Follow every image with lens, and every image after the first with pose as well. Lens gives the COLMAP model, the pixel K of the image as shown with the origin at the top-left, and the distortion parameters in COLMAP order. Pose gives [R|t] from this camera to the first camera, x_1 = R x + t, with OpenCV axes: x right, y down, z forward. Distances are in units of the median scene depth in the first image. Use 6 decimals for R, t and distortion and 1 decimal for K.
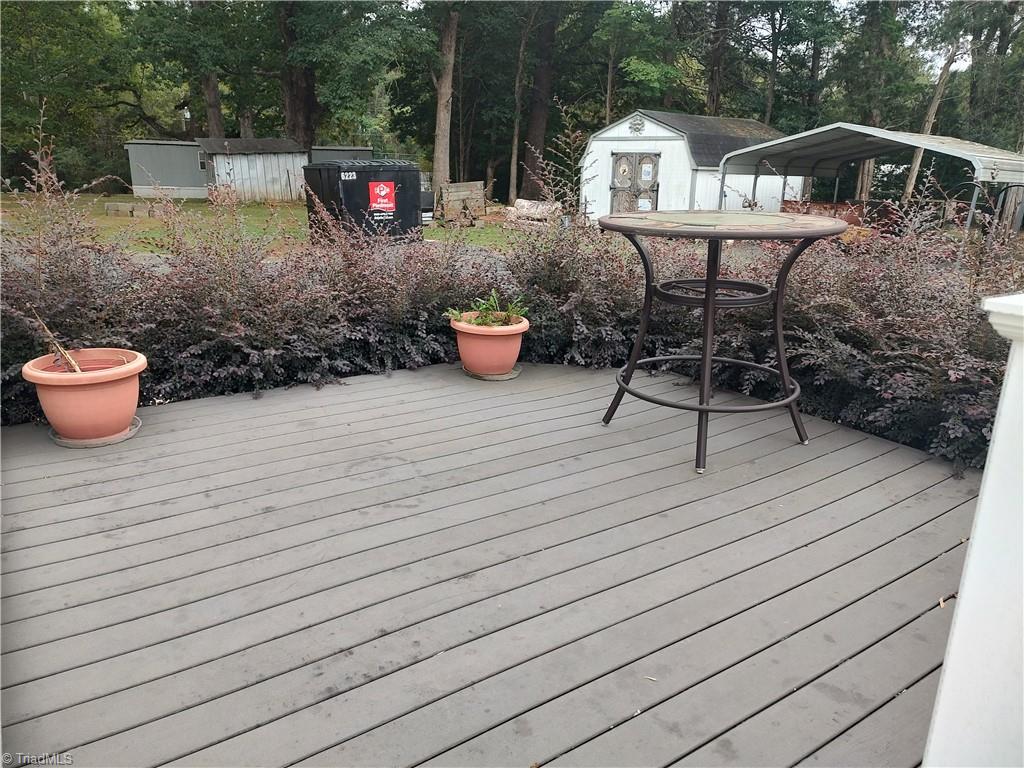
lens RADIAL K [[742.4, 0, 513.2], [0, 742.4, 382.3], [0, 0, 1]] dist [0.011315, 0.000404]
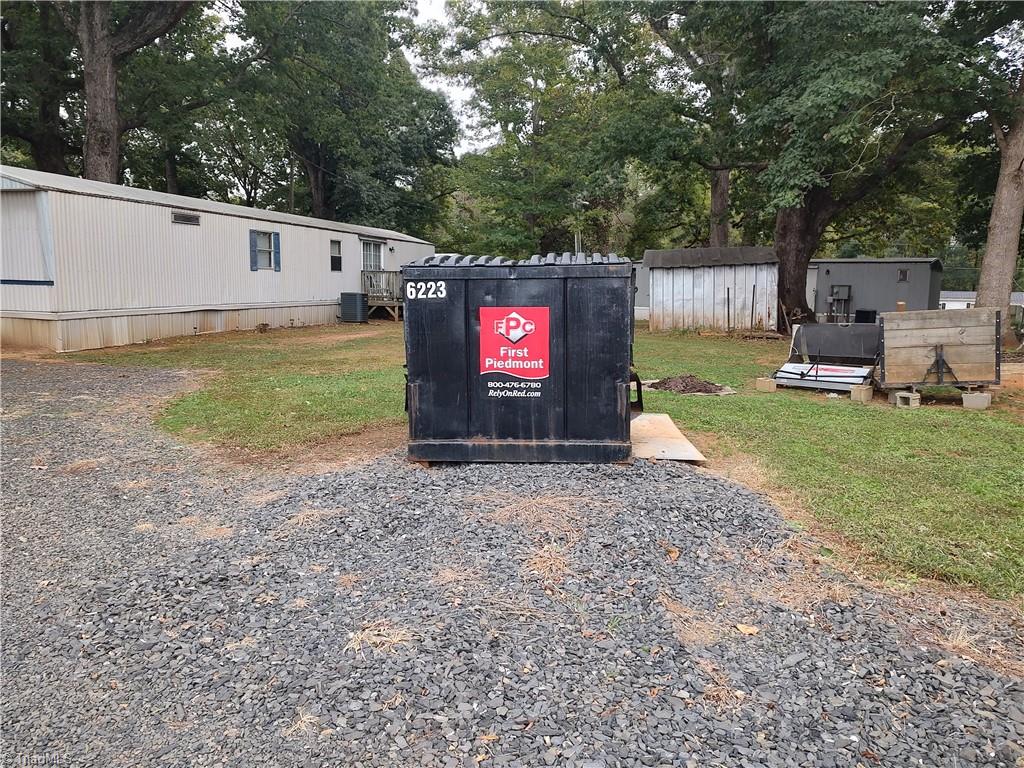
lens RADIAL K [[742.4, 0, 513.8], [0, 742.4, 389.0], [0, 0, 1]] dist [0.011315, 0.000404]
pose [[0.704397, 0.093363, -0.703639, 0.084972], [-0.195983, 0.978358, -0.066379, -0.163783], [0.682213, 0.184659, 0.707450, 0.596543]]
